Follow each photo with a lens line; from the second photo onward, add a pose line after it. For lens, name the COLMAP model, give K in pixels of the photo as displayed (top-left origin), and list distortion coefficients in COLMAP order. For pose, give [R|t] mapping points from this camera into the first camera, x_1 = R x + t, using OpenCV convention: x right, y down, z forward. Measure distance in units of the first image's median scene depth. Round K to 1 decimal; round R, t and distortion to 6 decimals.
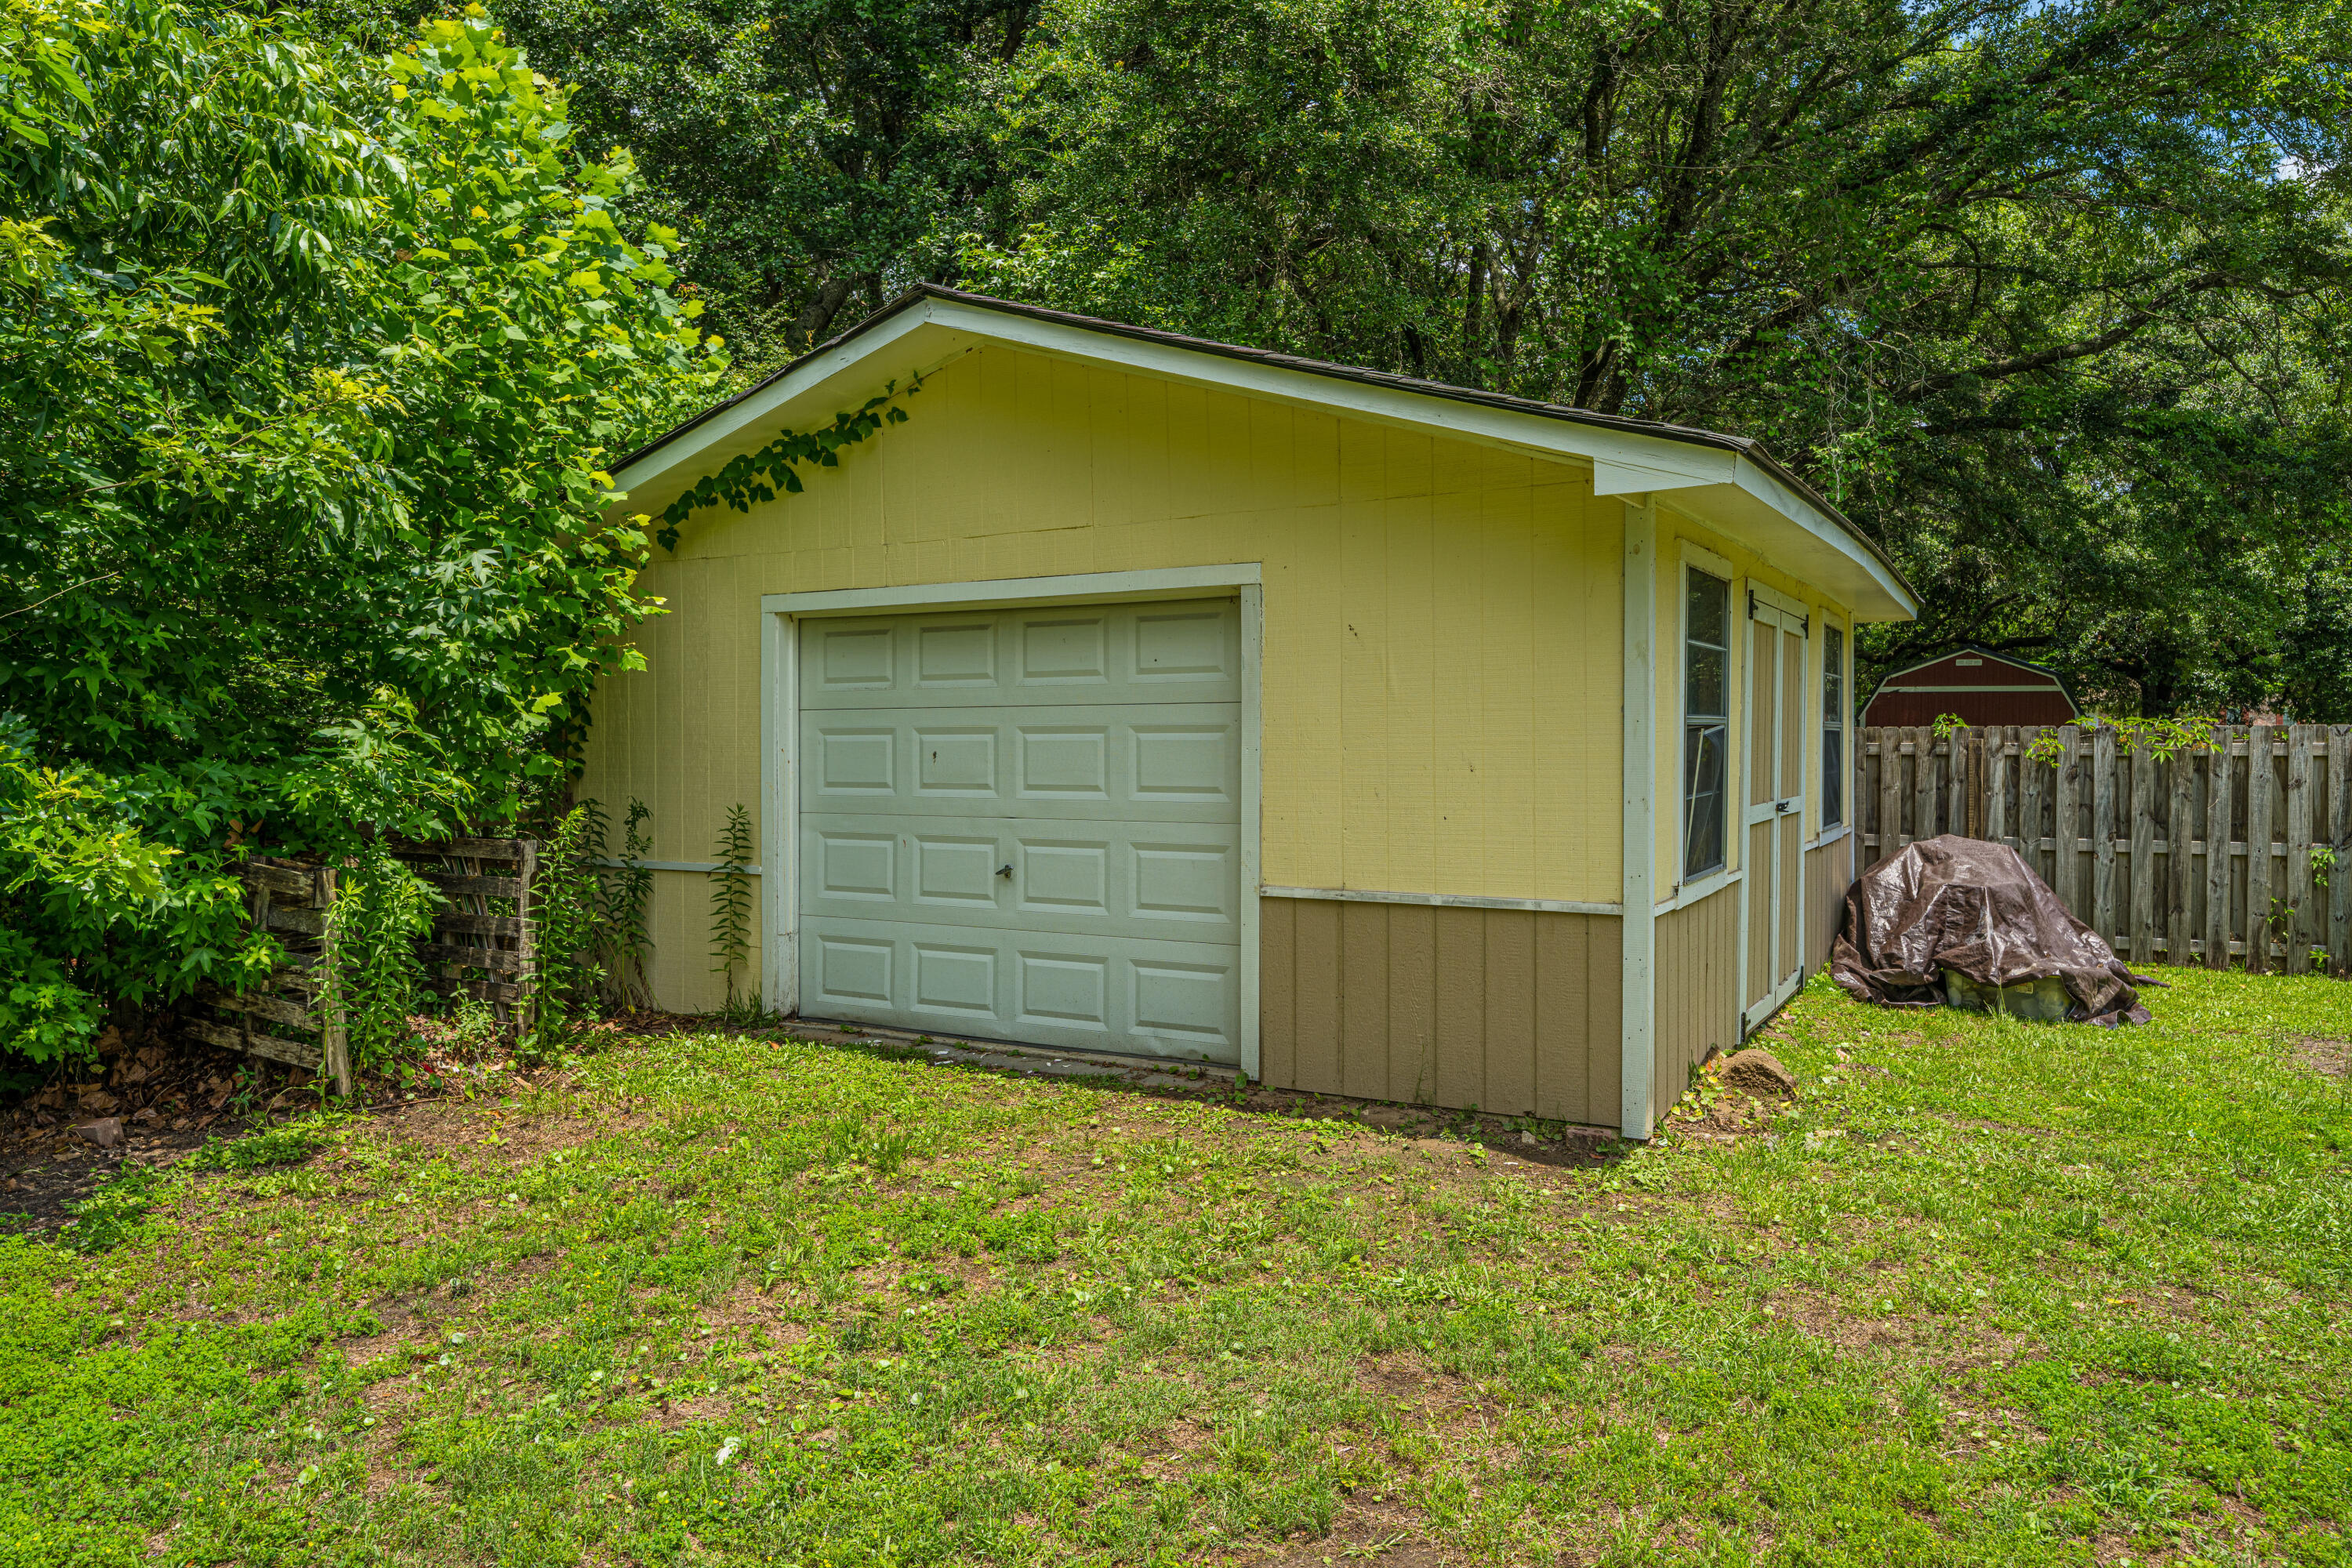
lens RADIAL K [[1582.0, 0, 1182.6], [0, 1582.0, 765.2], [0, 0, 1]] dist [-0.008132, 0.005954]
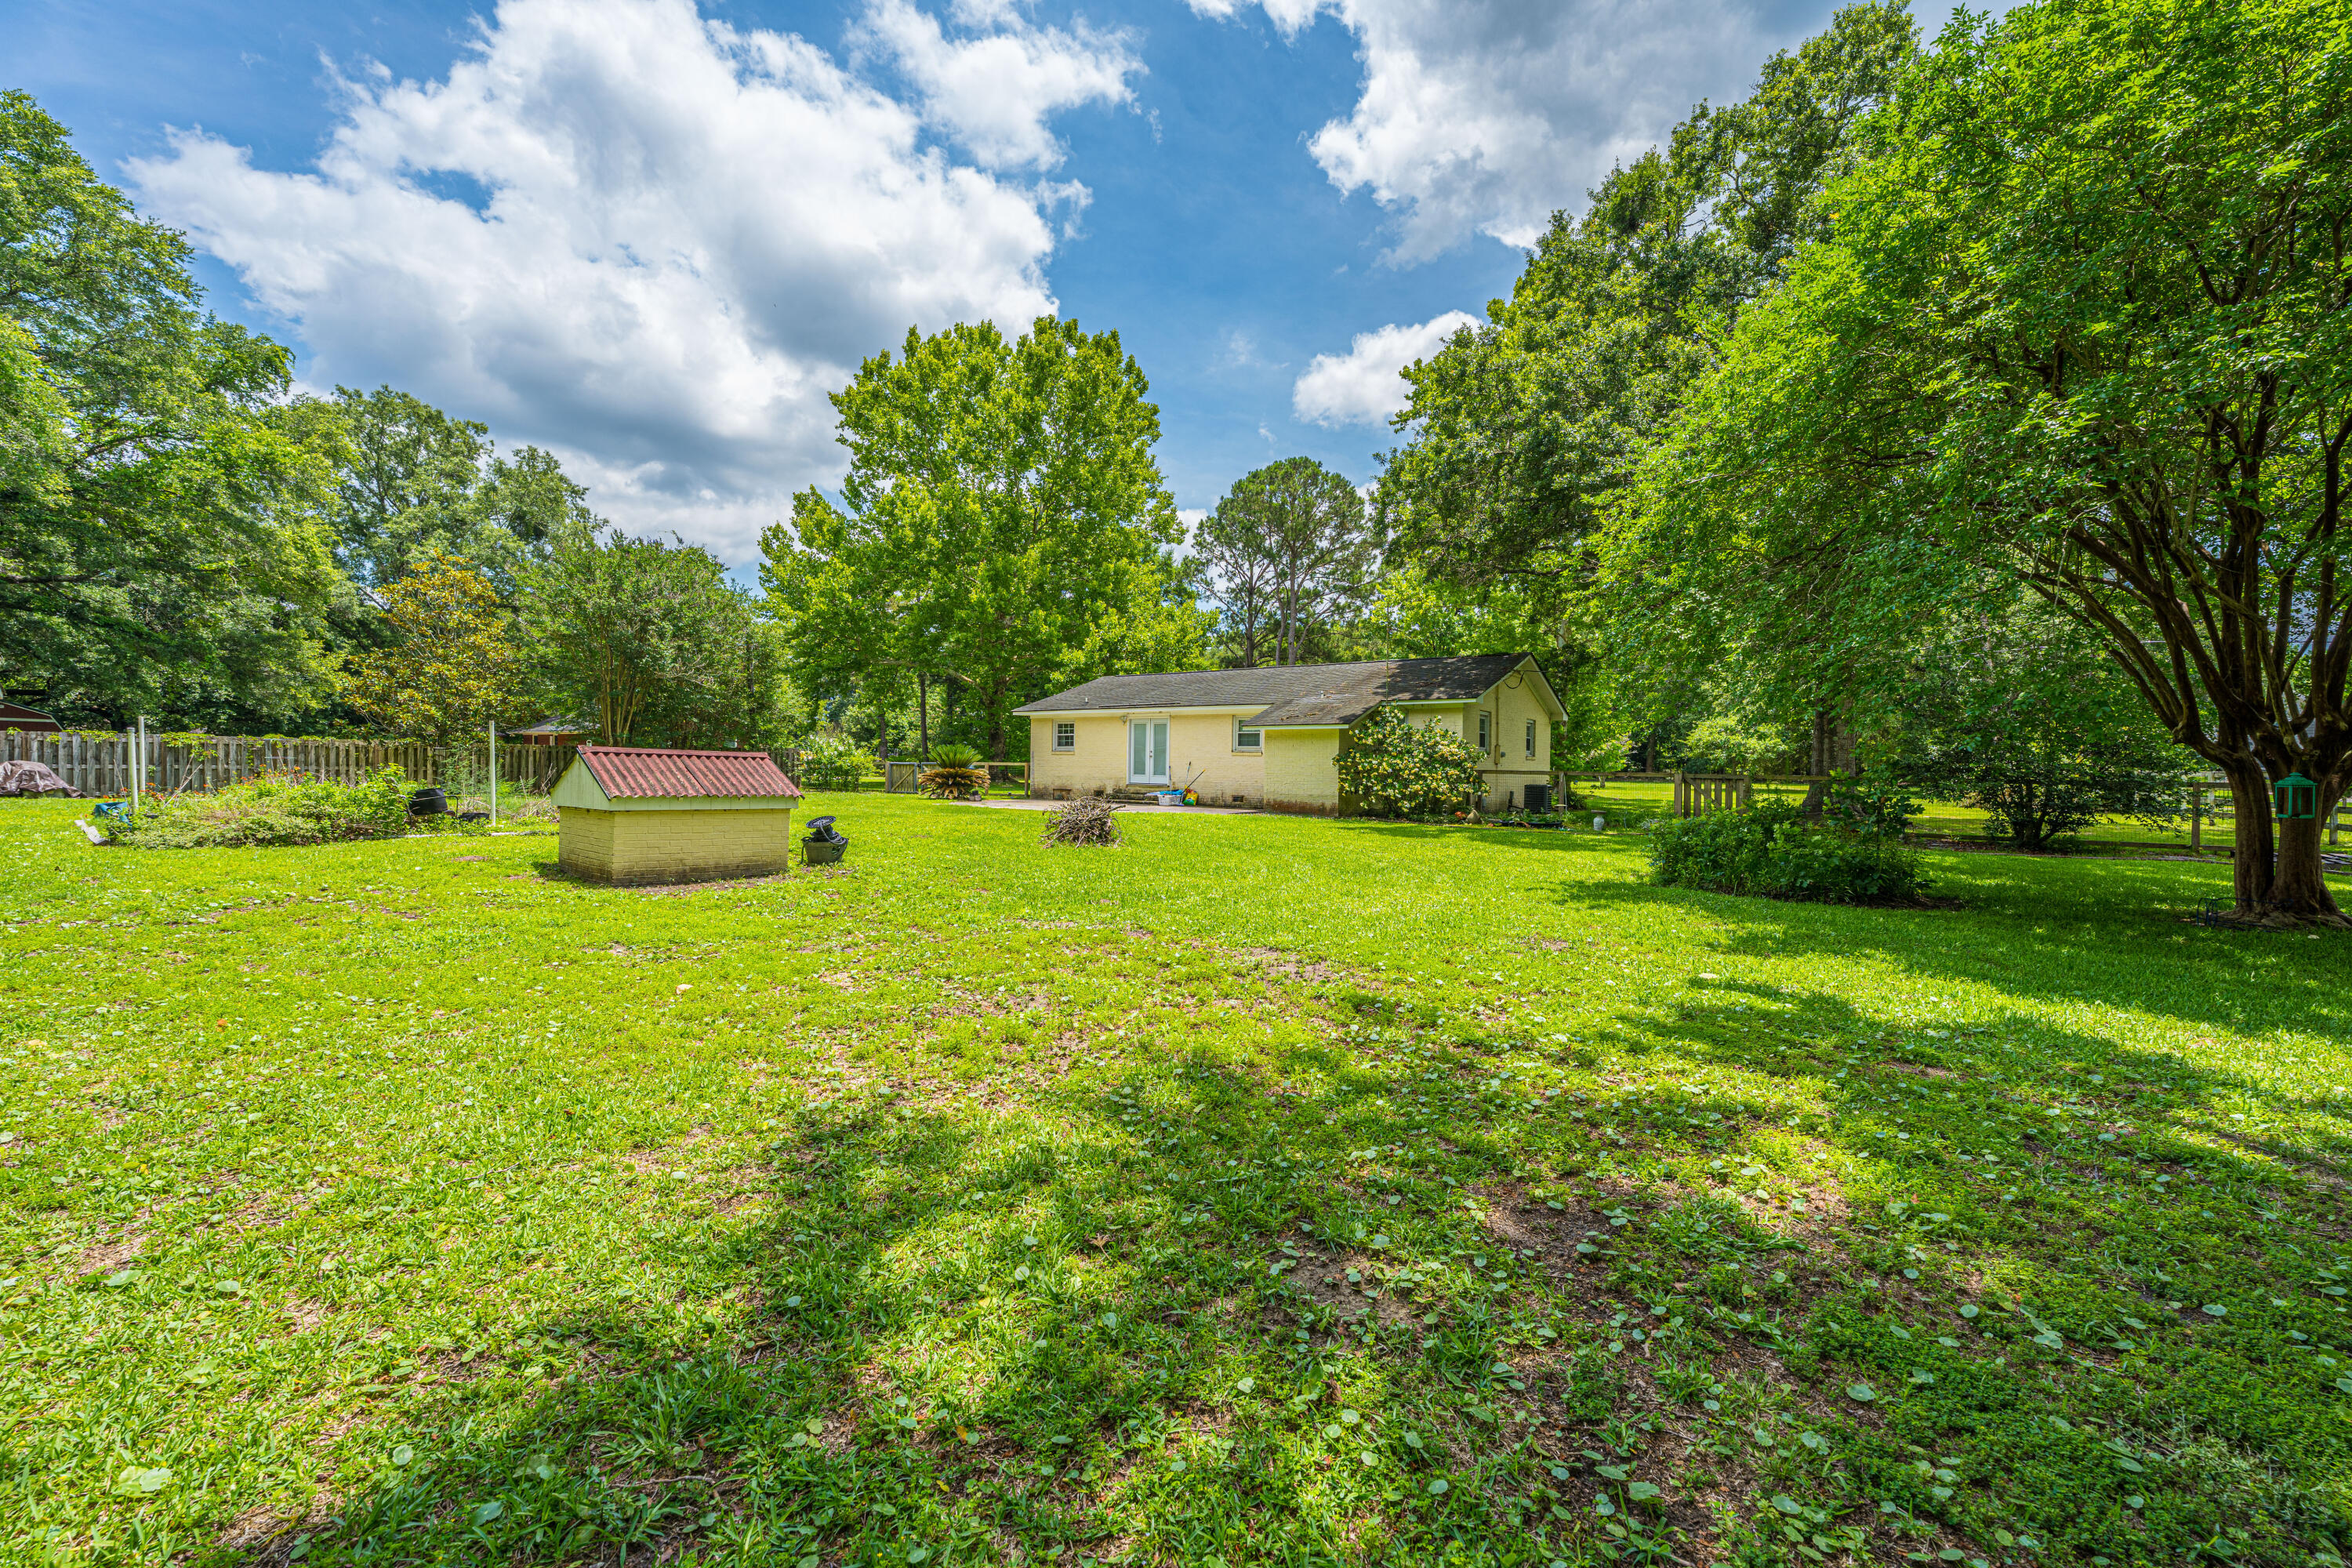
lens RADIAL K [[955.7, 0, 1171.0], [0, 955.7, 777.0], [0, 0, 1]] dist [-0.002682, 0.000414]
pose [[0.196141, -0.008971, 0.980535, -1.009322], [0.010748, 0.999918, 0.006998, 0.084572], [-0.980517, 0.009166, 0.196221, -1.787551]]
